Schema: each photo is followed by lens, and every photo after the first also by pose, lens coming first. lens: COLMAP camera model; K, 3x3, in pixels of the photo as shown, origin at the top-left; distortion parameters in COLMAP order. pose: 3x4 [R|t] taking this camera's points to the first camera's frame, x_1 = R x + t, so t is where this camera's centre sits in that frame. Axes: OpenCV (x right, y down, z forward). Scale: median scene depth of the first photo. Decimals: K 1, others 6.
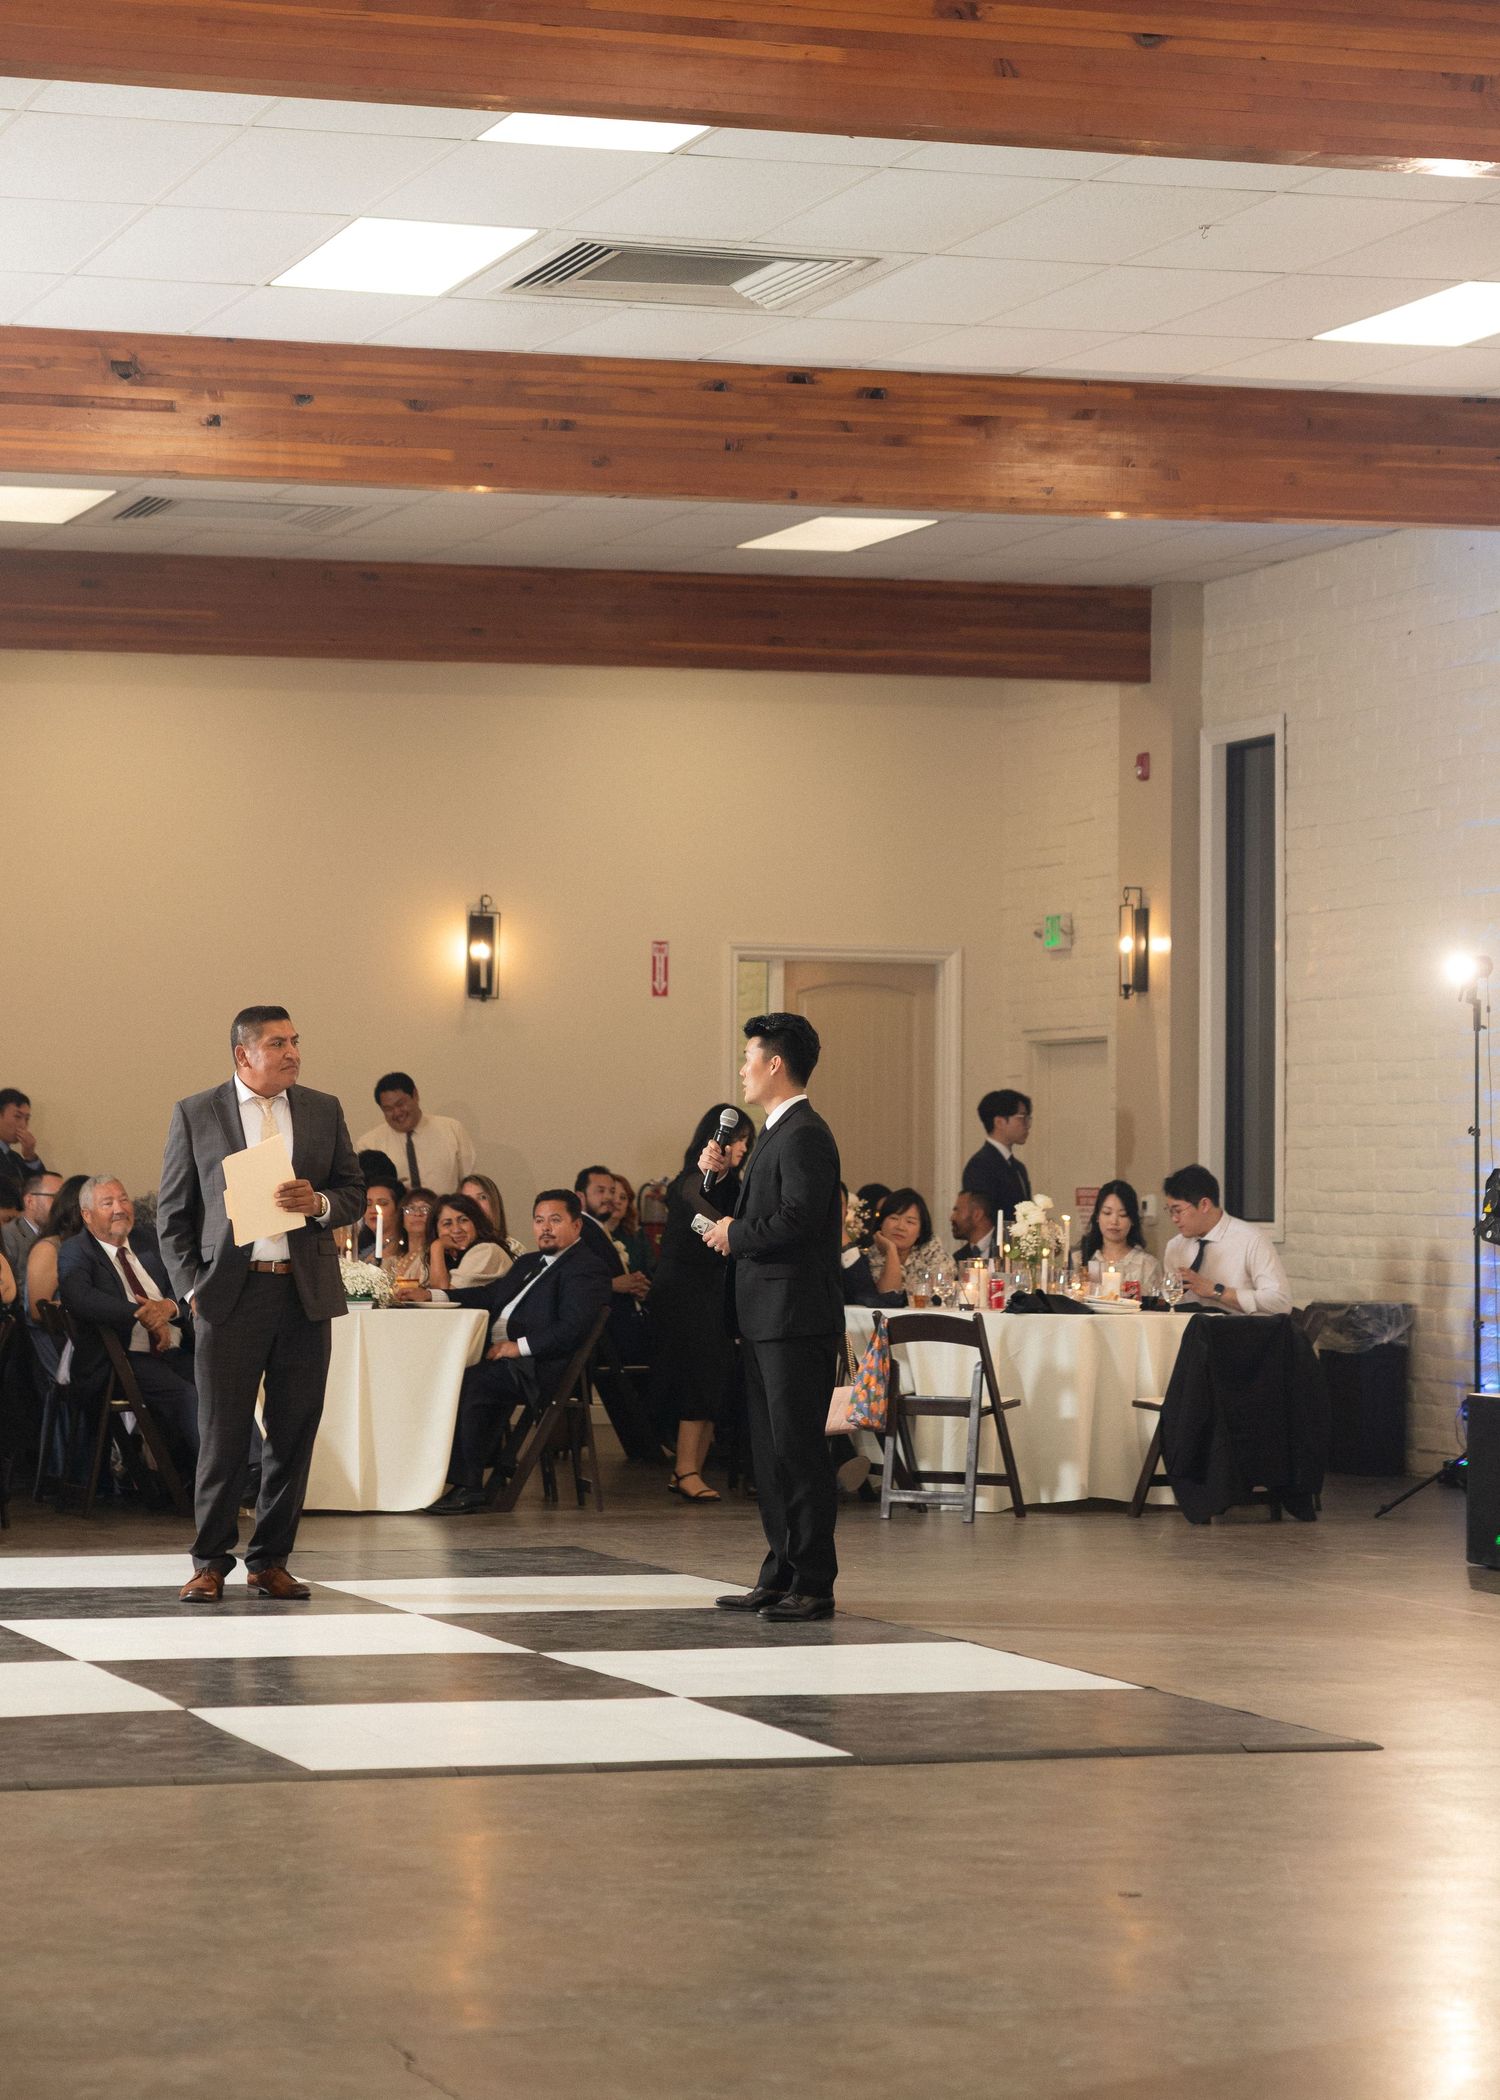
lens RADIAL K [[5035.1, 0, 751.2], [0, 5035.1, 1046.2], [0, 0, 1]] dist [0.072377, 0.000000]
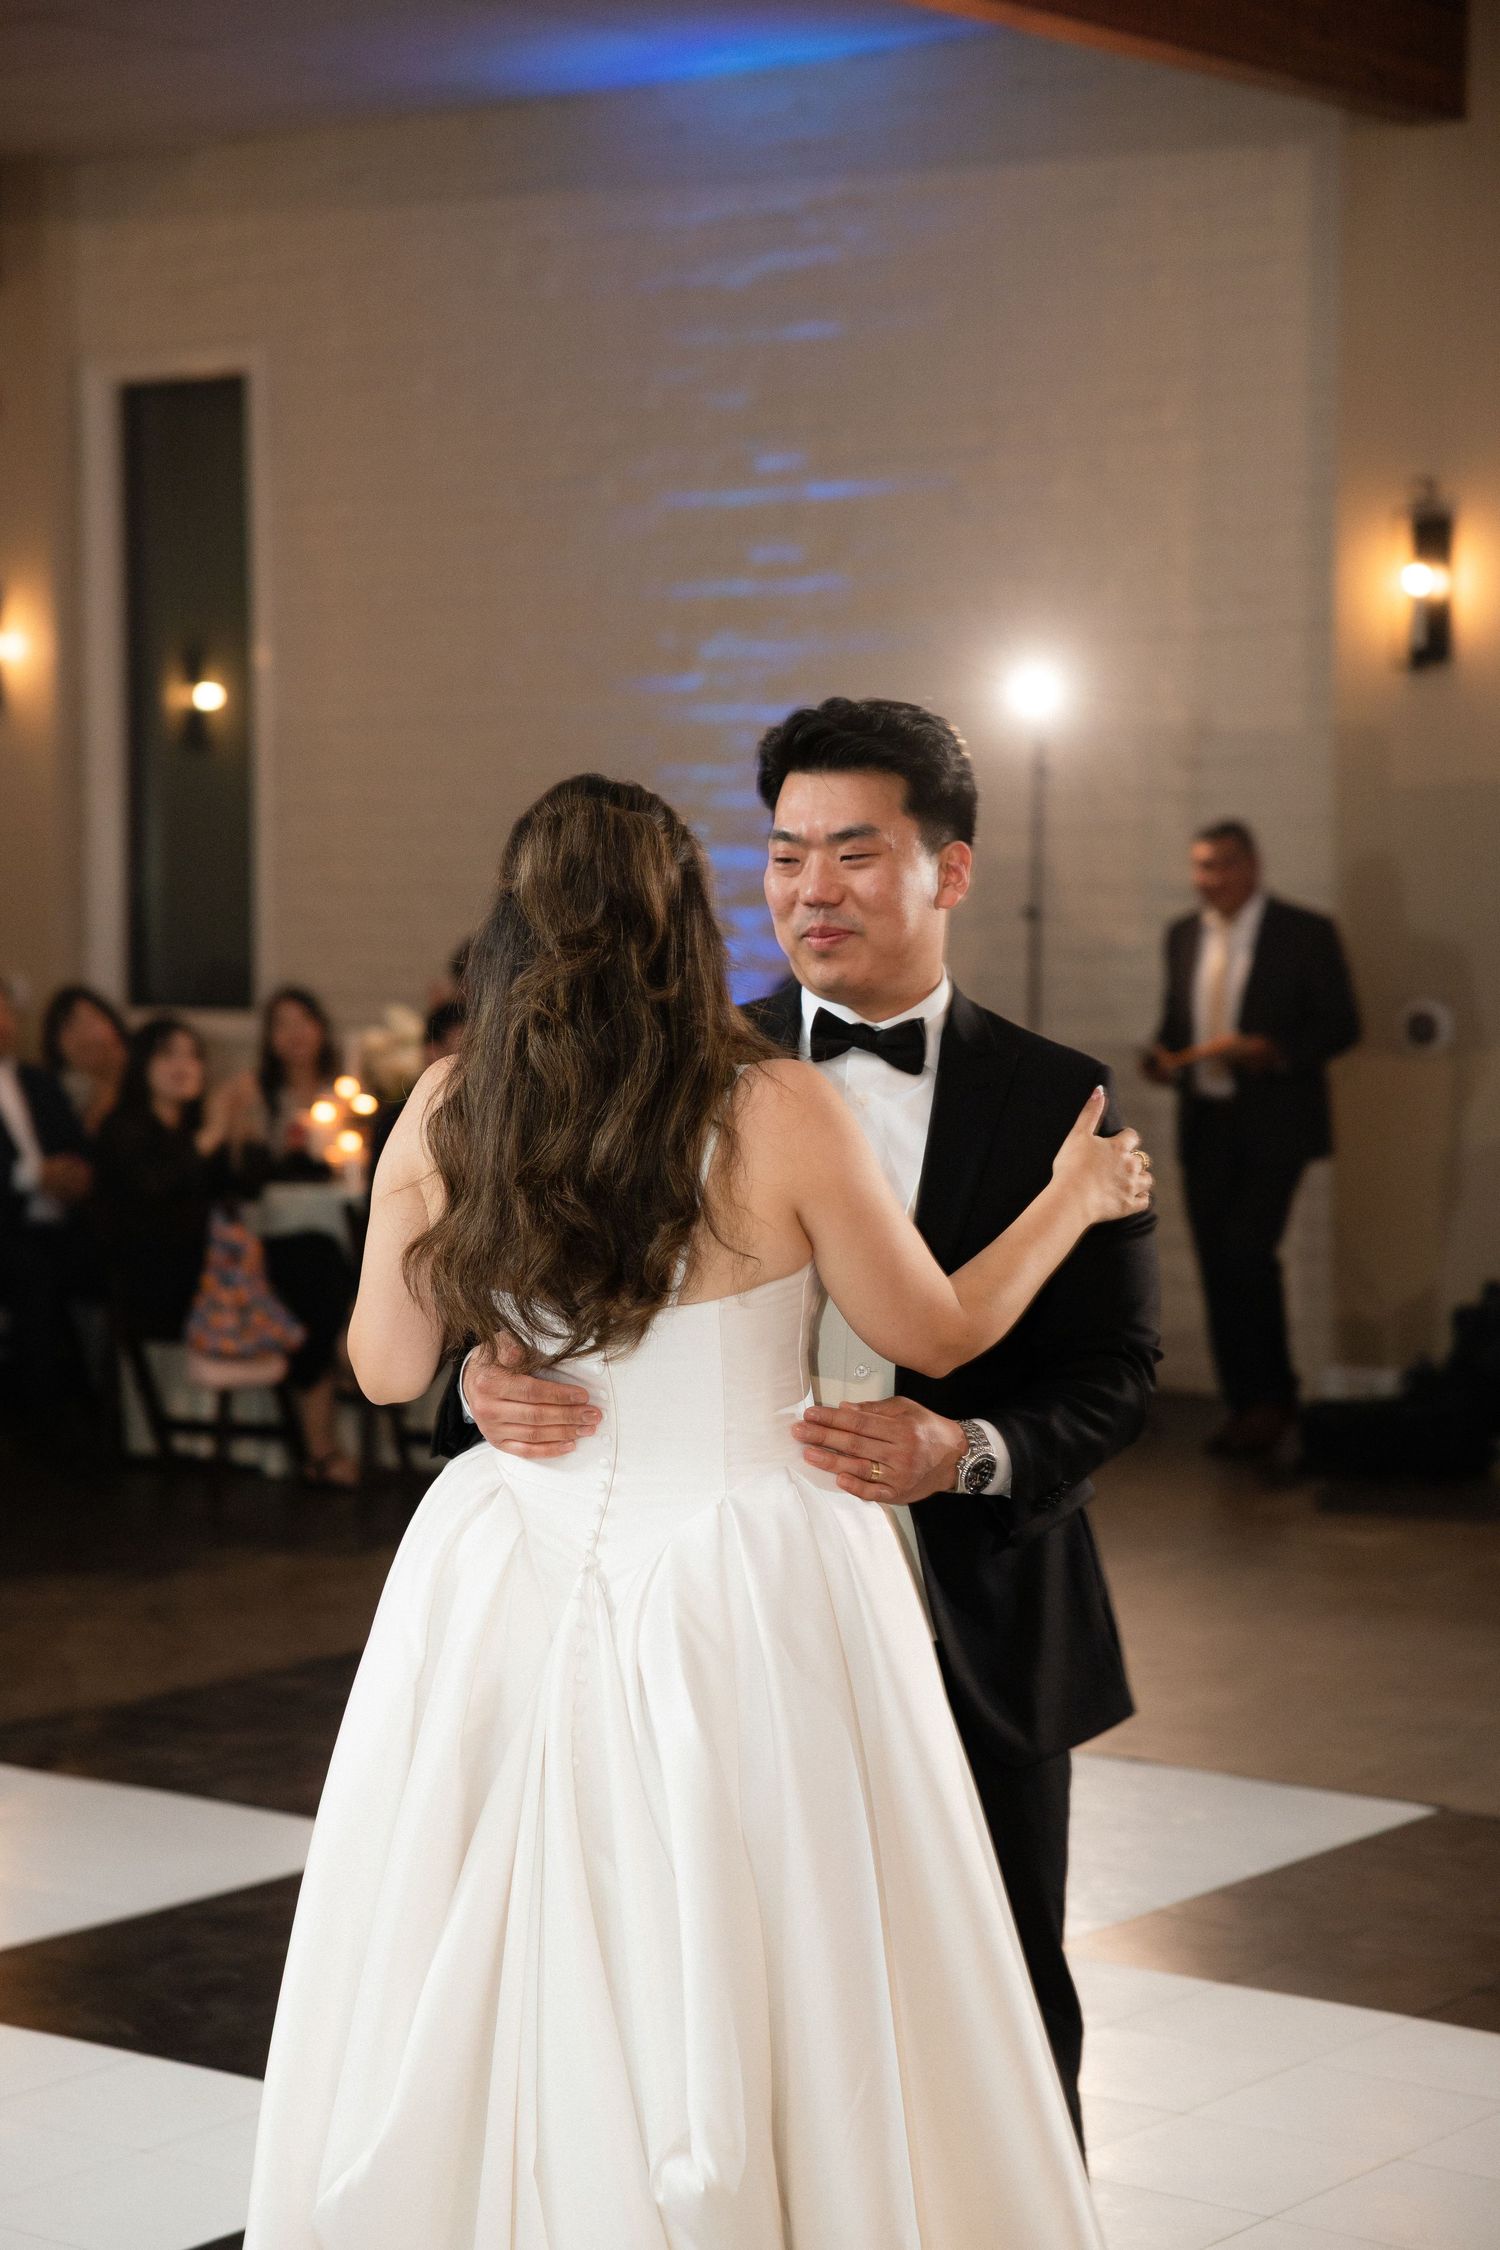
lens RADIAL K [[4331.0, 0, 757.4], [0, 4331.0, 1131.8], [0, 0, 1]] dist [0.181362, 0.000000]
pose [[0.829316, -0.040337, 0.557322, -0.269695], [-0.008043, 0.996426, 0.084085, -0.004942], [-0.558722, -0.074216, 0.826028, 0.538317]]
